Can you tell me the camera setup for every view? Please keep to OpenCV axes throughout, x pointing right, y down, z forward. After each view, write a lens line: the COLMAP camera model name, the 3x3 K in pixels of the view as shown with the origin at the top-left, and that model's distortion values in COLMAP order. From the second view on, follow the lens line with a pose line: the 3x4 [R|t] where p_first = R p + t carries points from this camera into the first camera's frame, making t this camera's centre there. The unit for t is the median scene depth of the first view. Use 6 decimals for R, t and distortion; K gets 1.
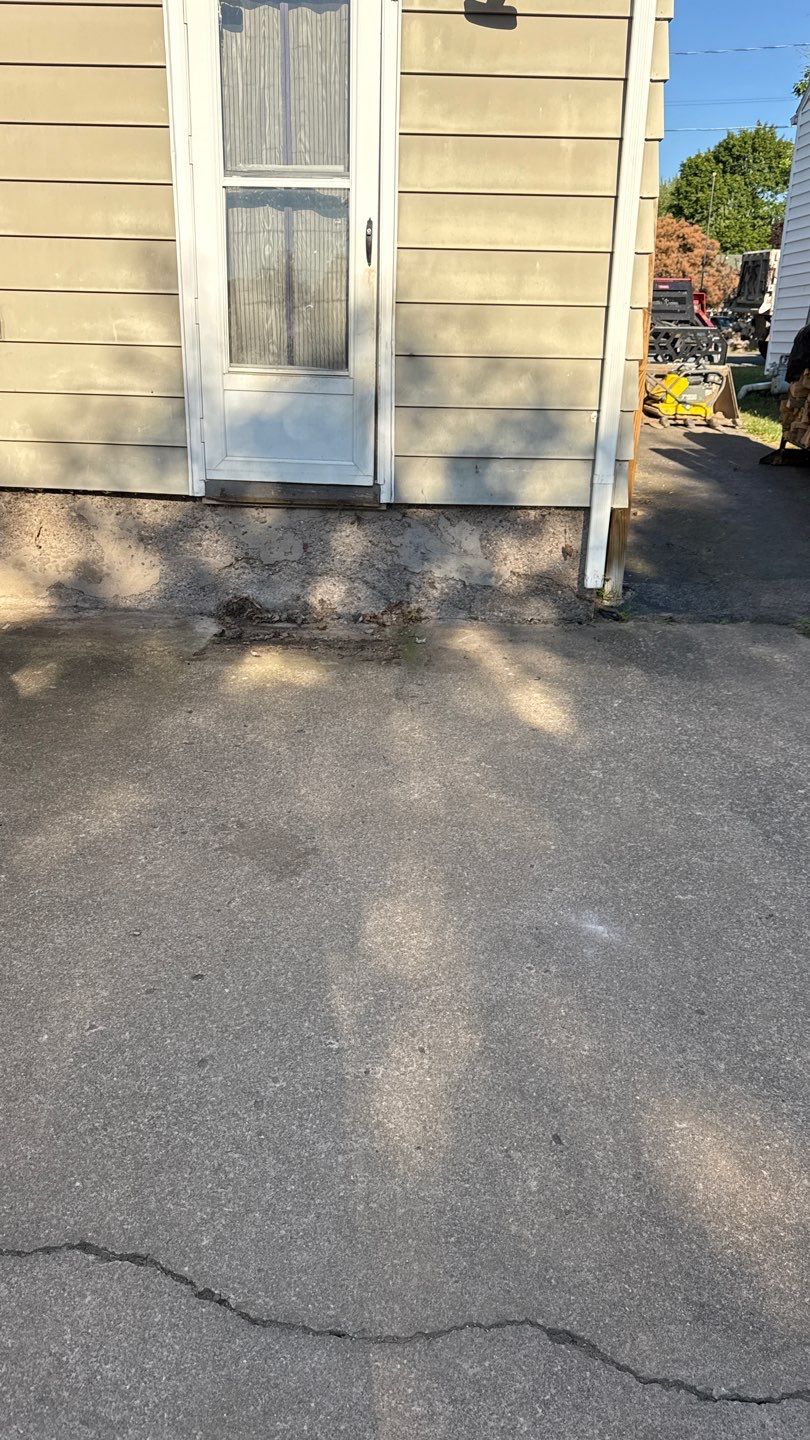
lens RADIAL K [[1004.5, 0, 406.0], [0, 1004.5, 720.0], [0, 0, 1]] dist [0.118580, -0.179456]
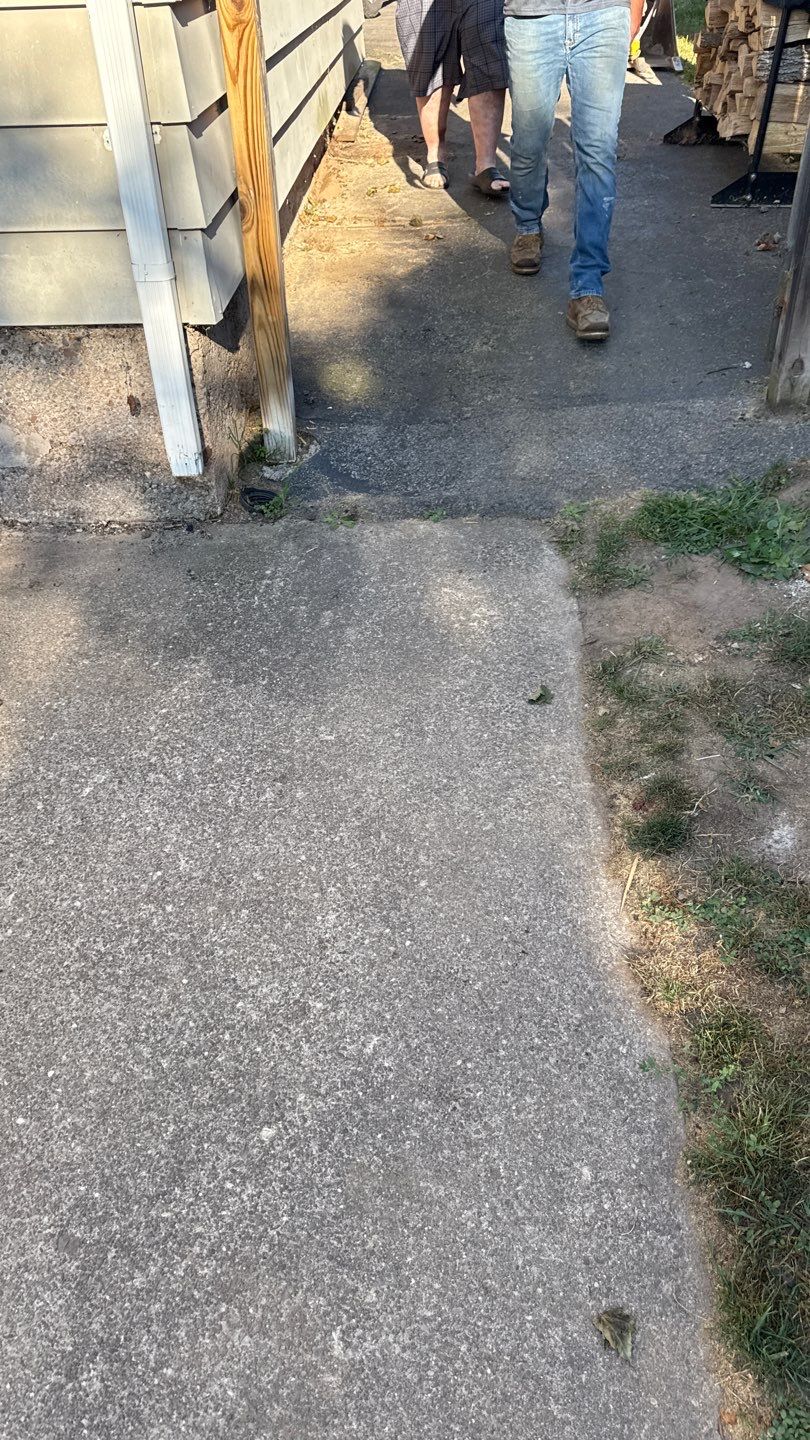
lens RADIAL K [[1020.5, 0, 409.3], [0, 1020.5, 733.4], [0, 0, 1]] dist [0.121960, -0.189415]
pose [[0.999080, -0.037858, -0.020133, 0.331812], [0.042112, 0.954698, 0.294582, -0.165602], [0.008069, -0.295159, 0.955414, 0.434215]]
